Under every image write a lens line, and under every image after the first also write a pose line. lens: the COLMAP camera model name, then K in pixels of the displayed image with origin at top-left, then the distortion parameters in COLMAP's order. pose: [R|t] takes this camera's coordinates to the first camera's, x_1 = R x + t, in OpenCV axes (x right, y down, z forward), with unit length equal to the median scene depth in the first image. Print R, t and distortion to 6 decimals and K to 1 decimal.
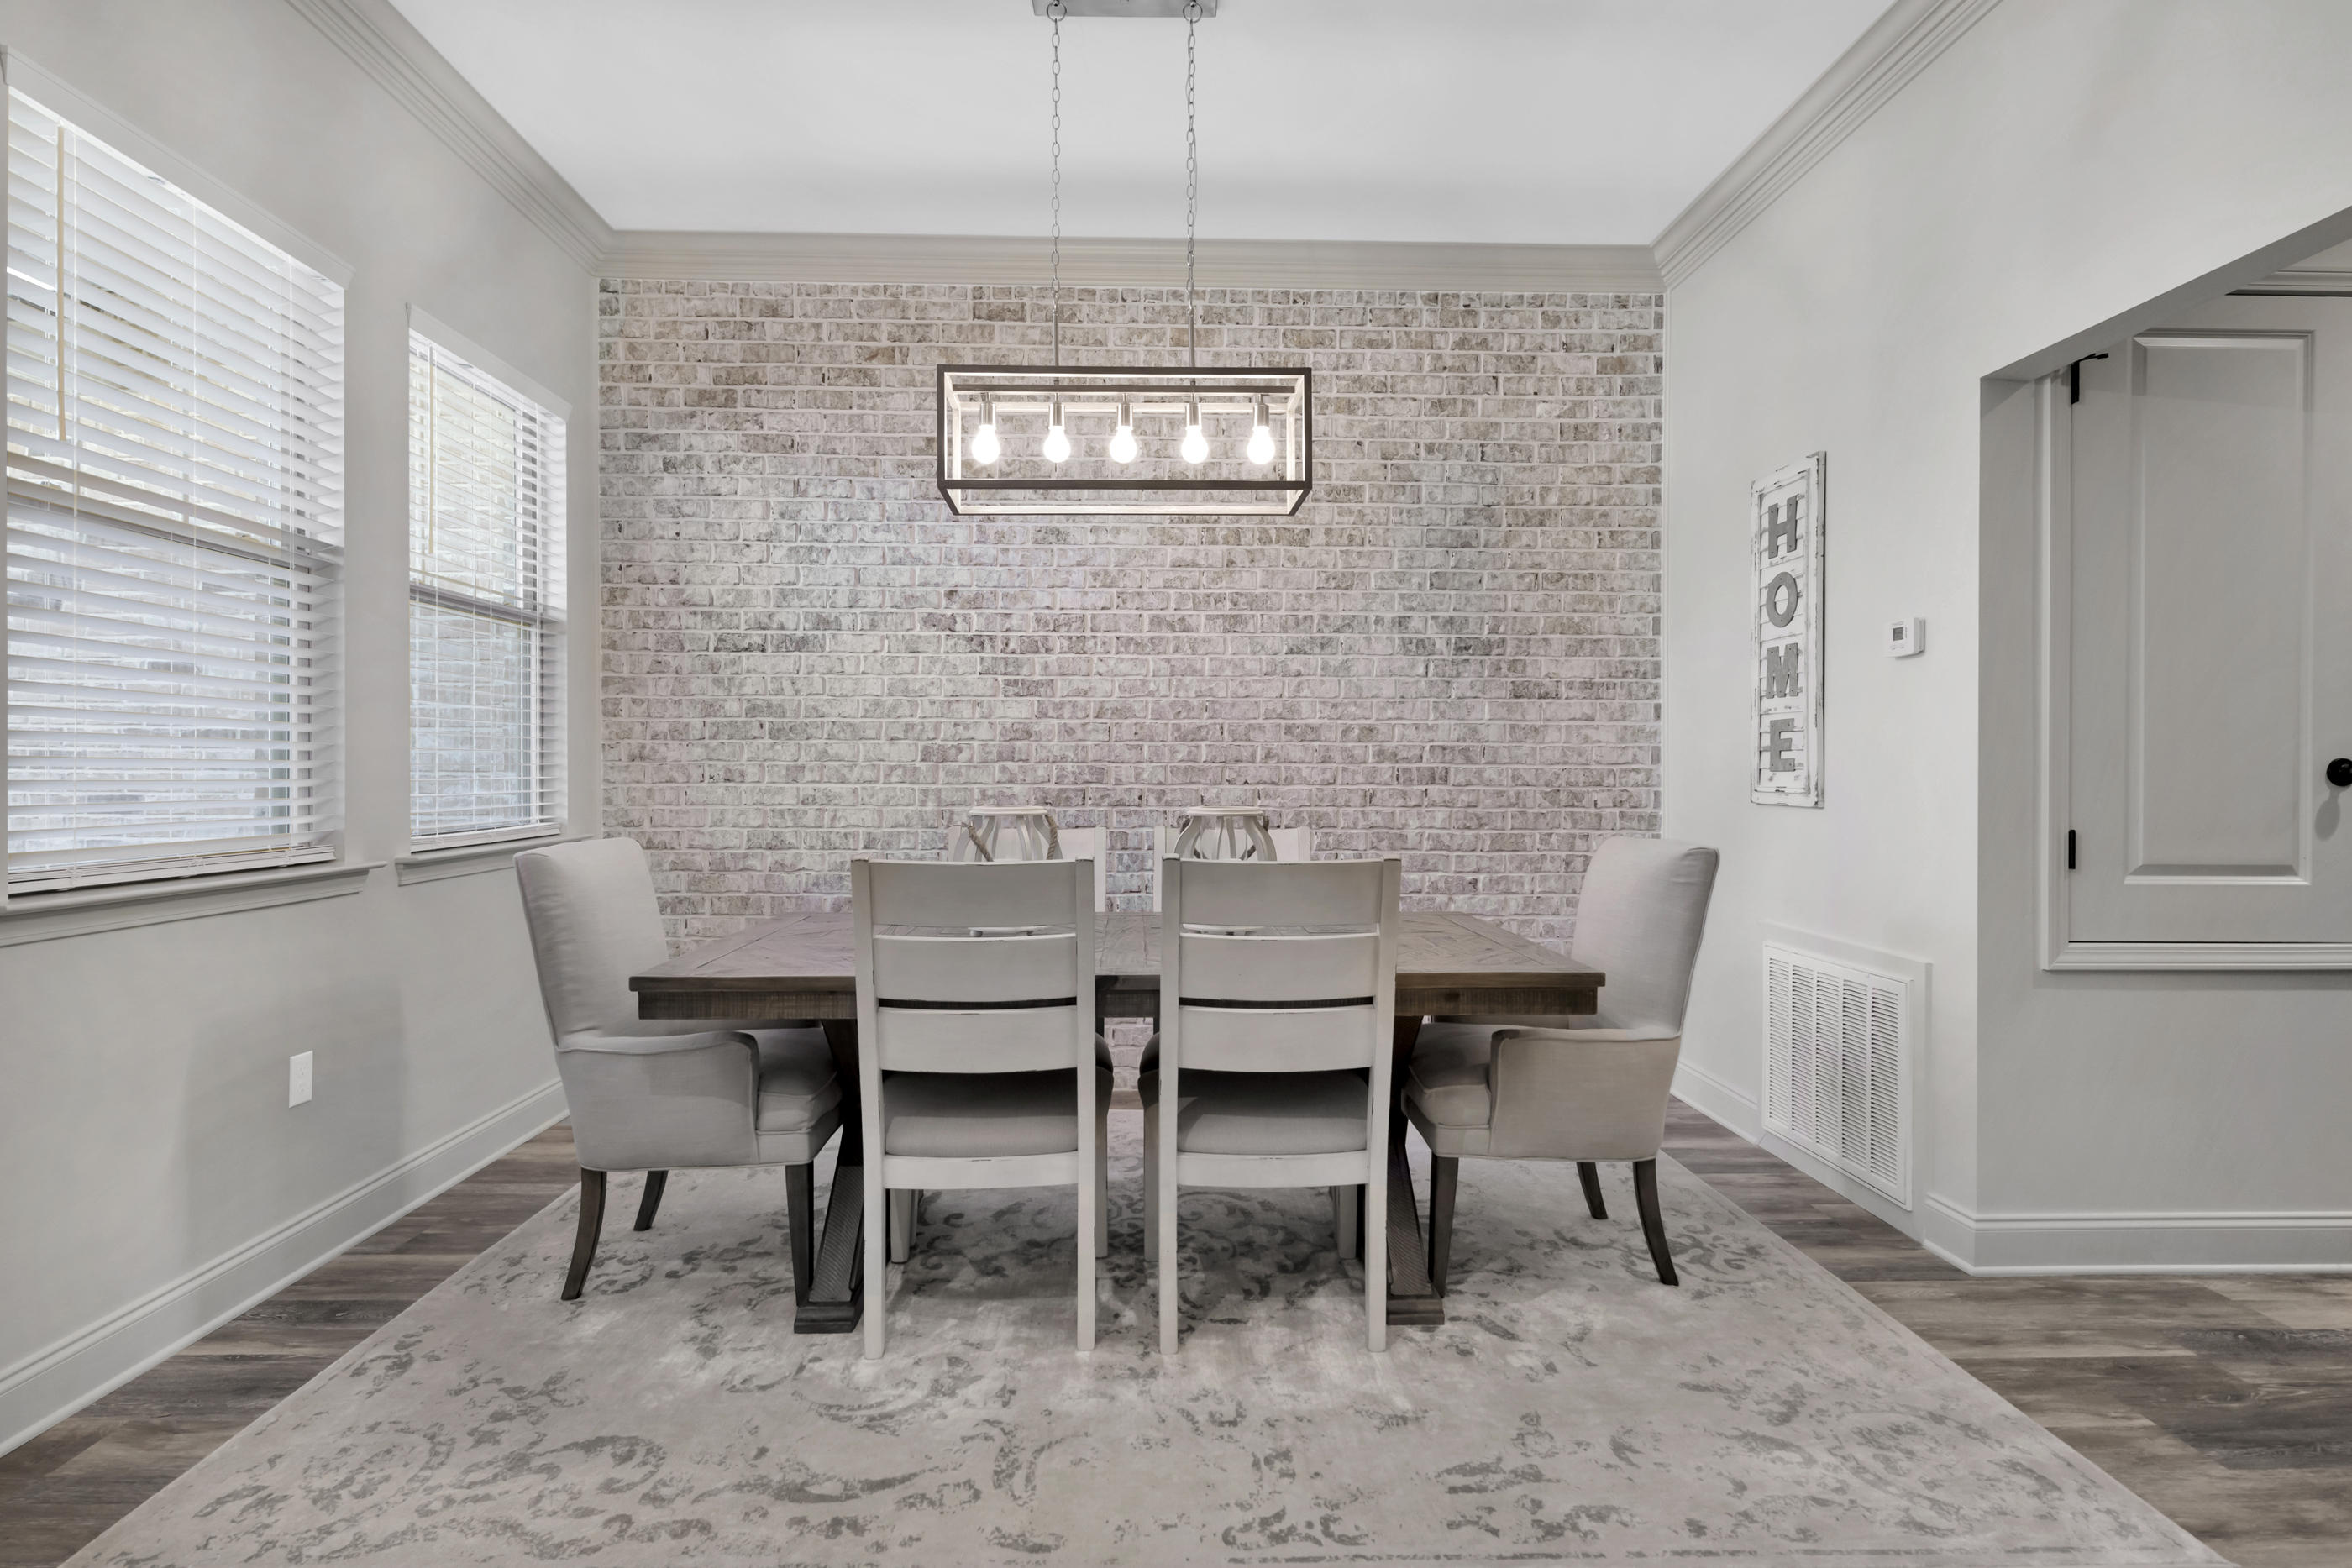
lens RADIAL K [[1209.5, 0, 1166.7], [0, 1209.5, 778.5], [0, 0, 1]] dist [0.011386, -0.001958]
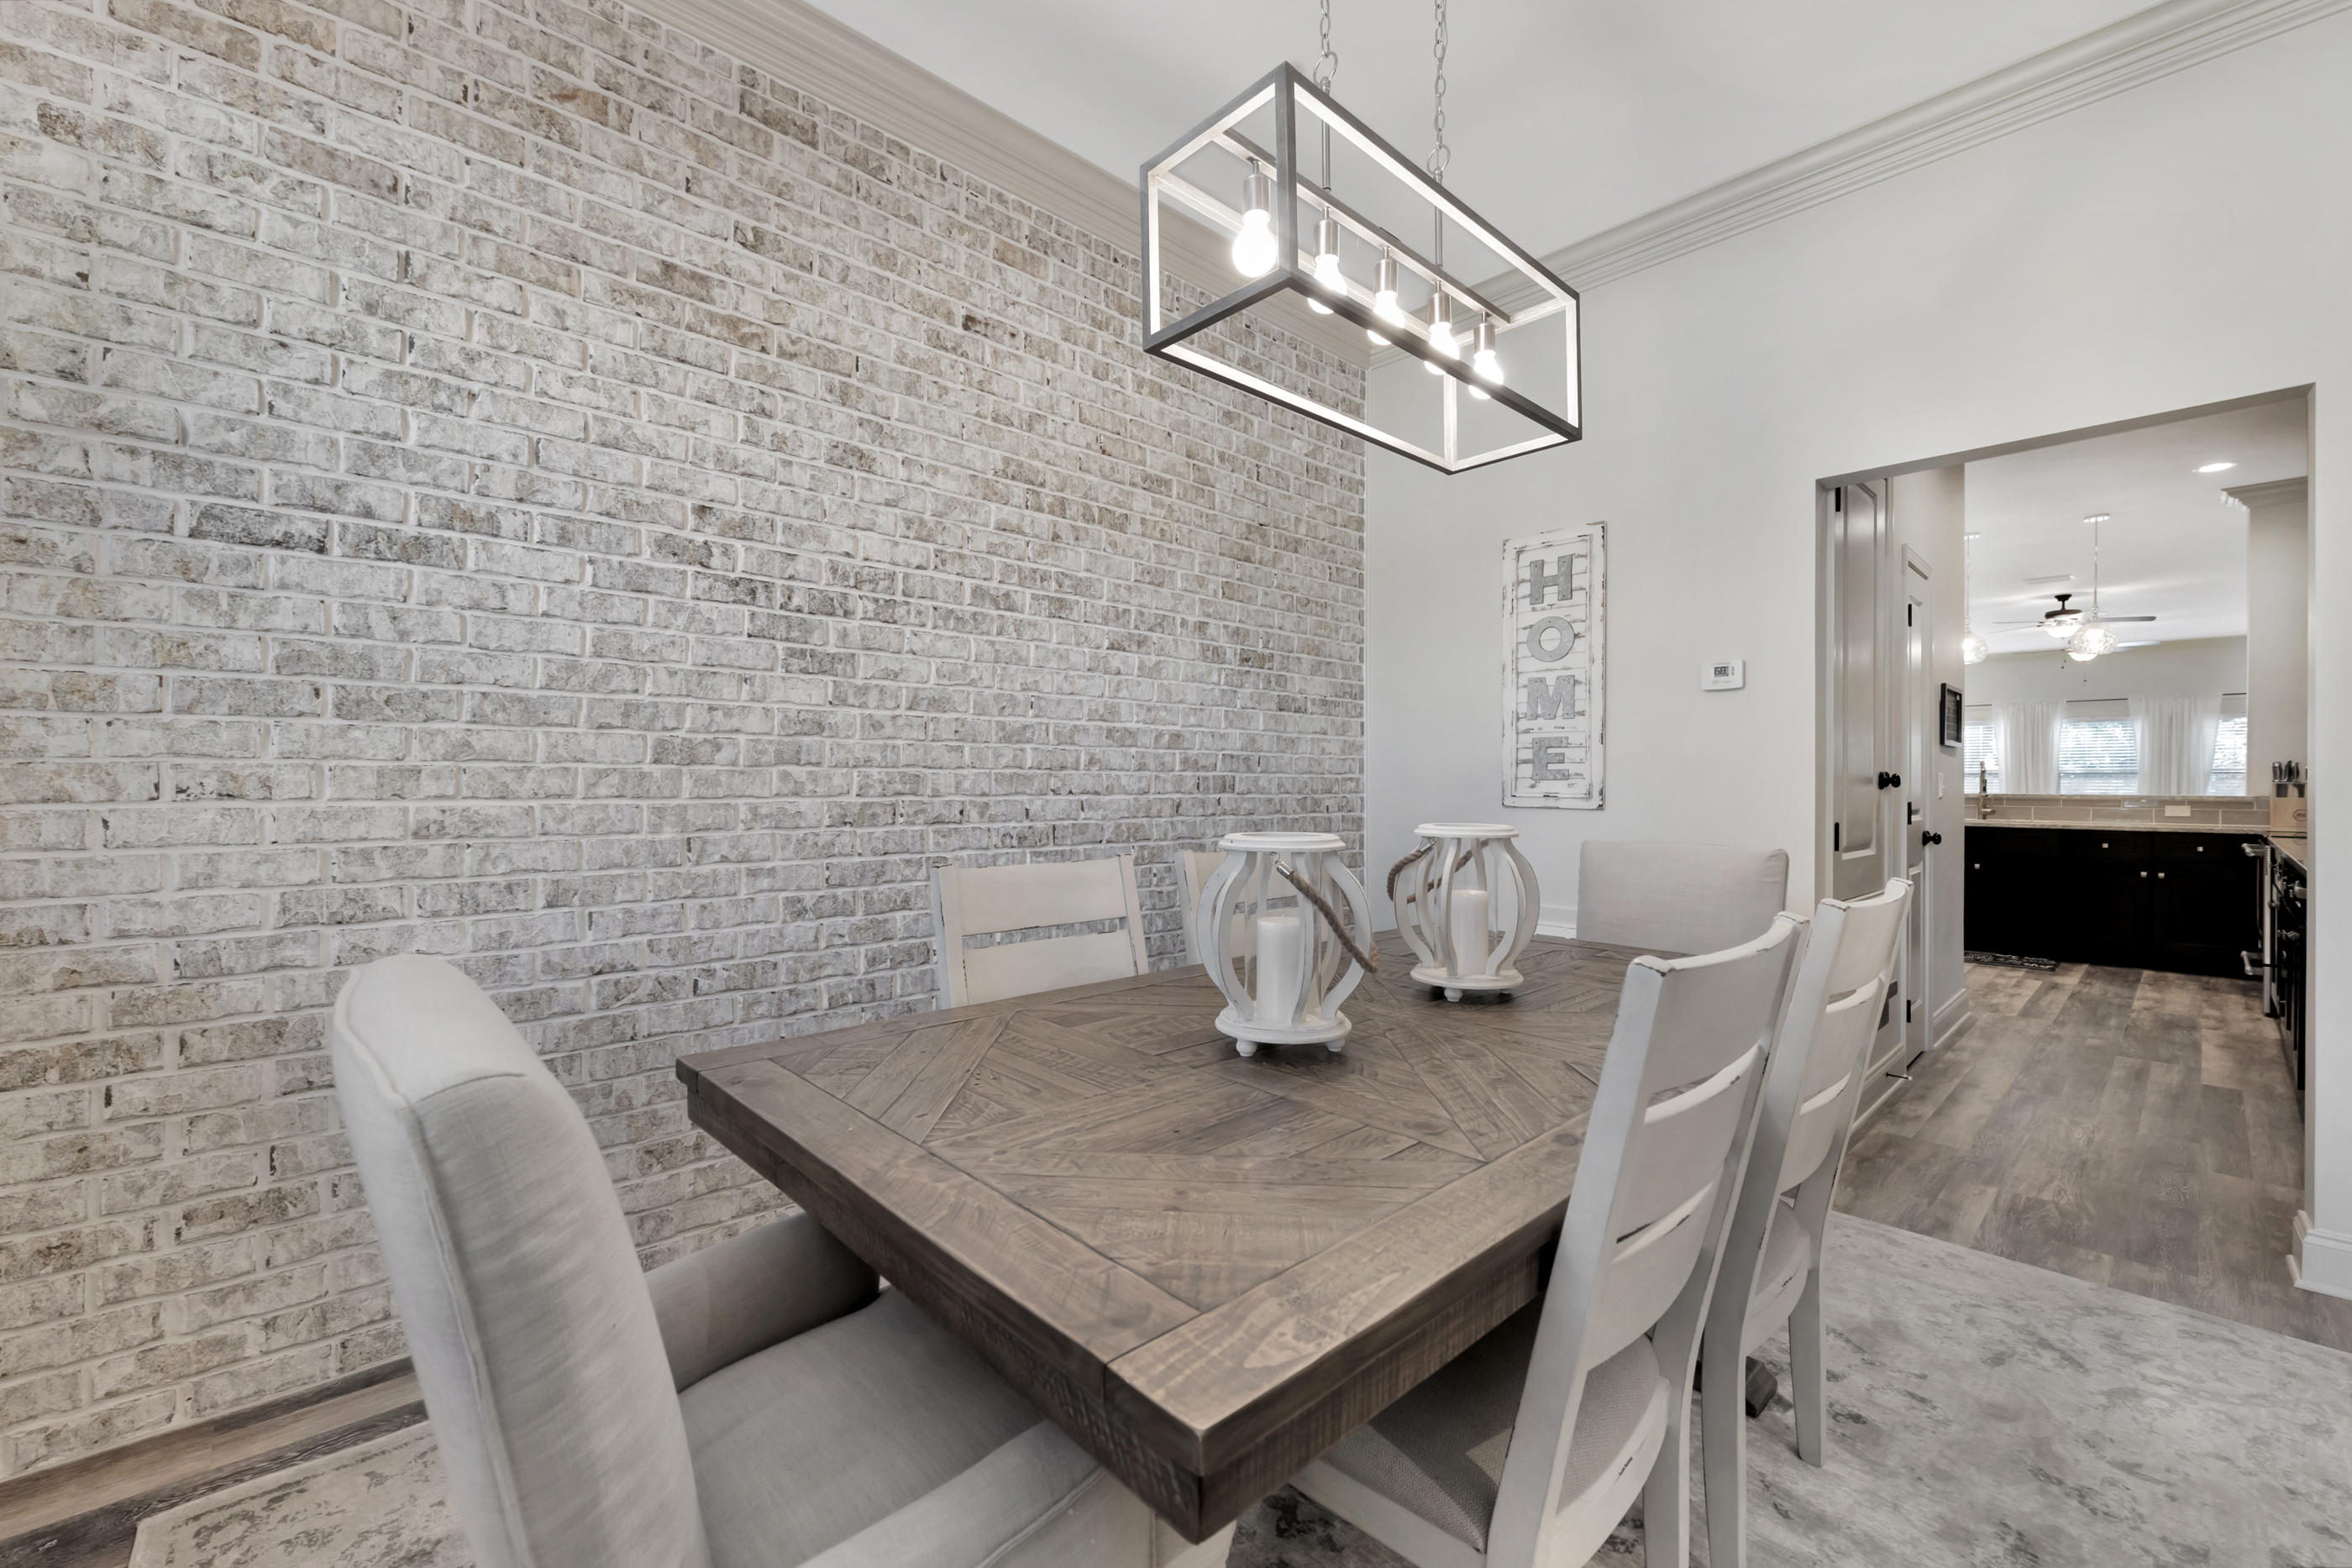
lens RADIAL K [[942.1, 0, 1181.9], [0, 942.1, 786.8], [0, 0, 1]] dist [-0.000261, -0.003073]
pose [[0.746445, -0.003721, 0.665437, -0.325770], [0.003383, 0.999993, 0.001797, -0.001710], [-0.665438, 0.000909, 0.746452, 0.441772]]
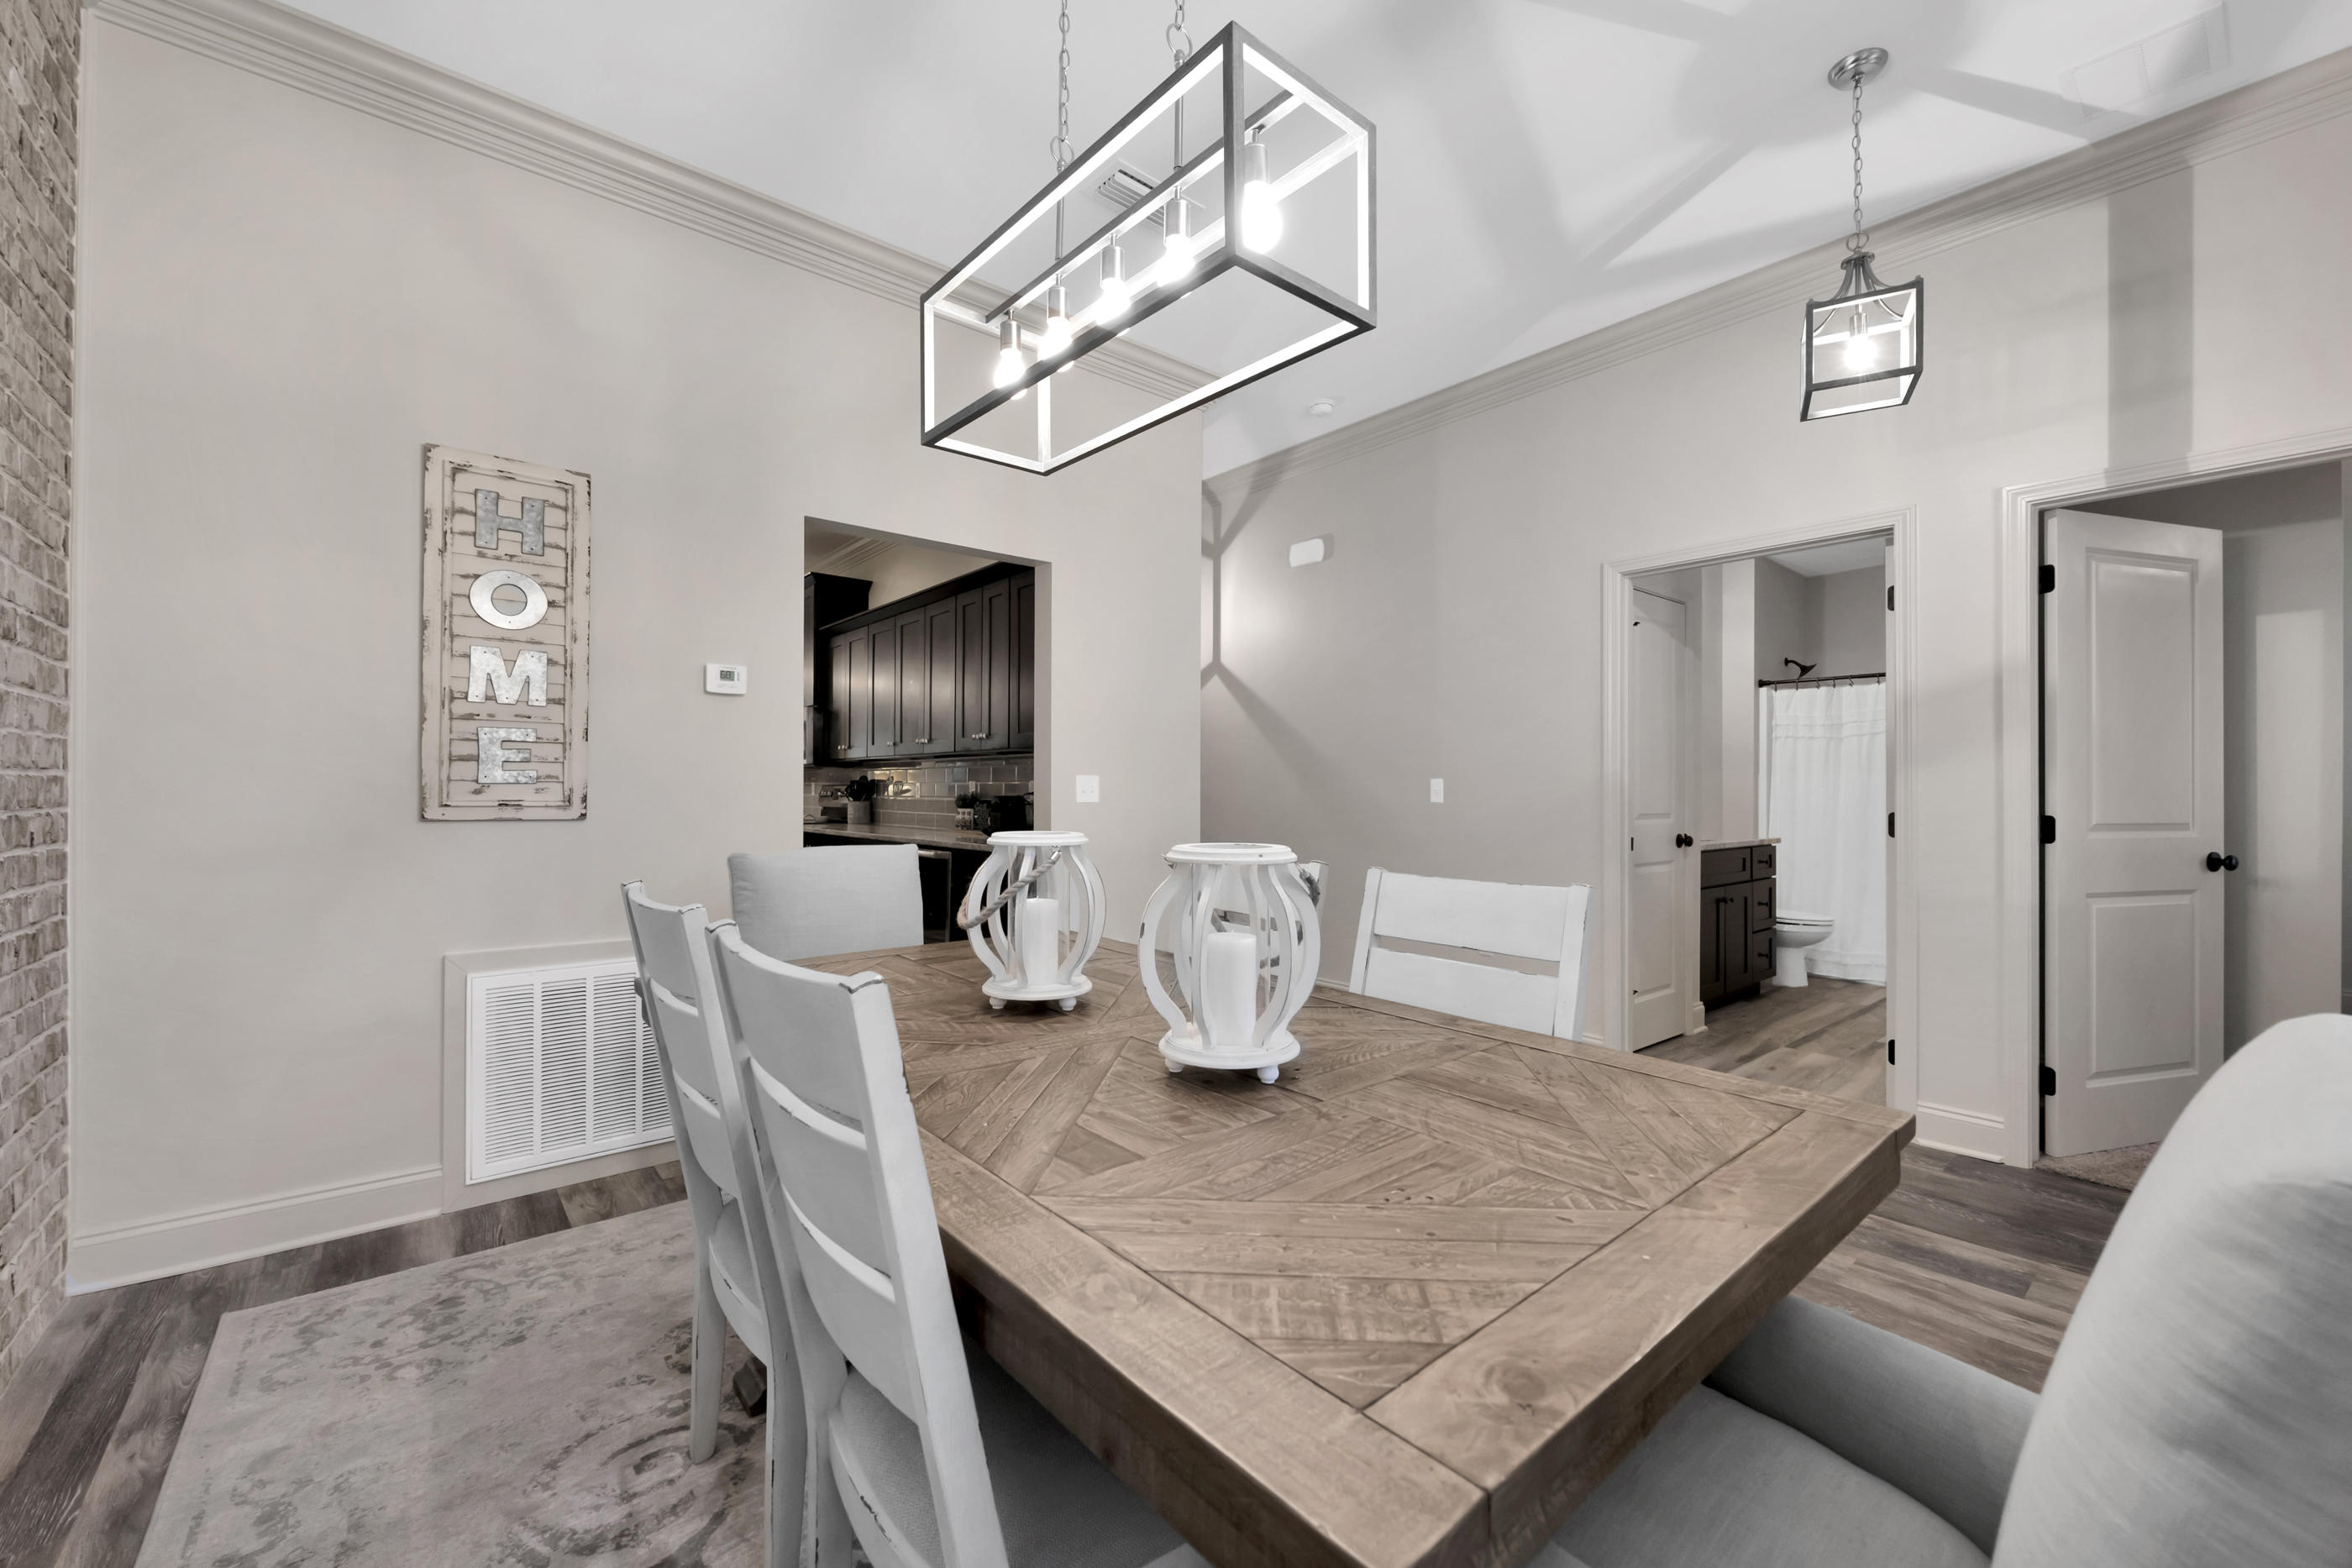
lens RADIAL K [[942.1, 0, 1181.9], [0, 942.1, 786.8], [0, 0, 1]] dist [-0.000261, -0.003073]
pose [[-0.630359, -0.002742, 0.776299, -0.312947], [-0.000890, 0.999996, 0.002809, -0.004810], [-0.776303, 0.001079, -0.630359, 0.861516]]
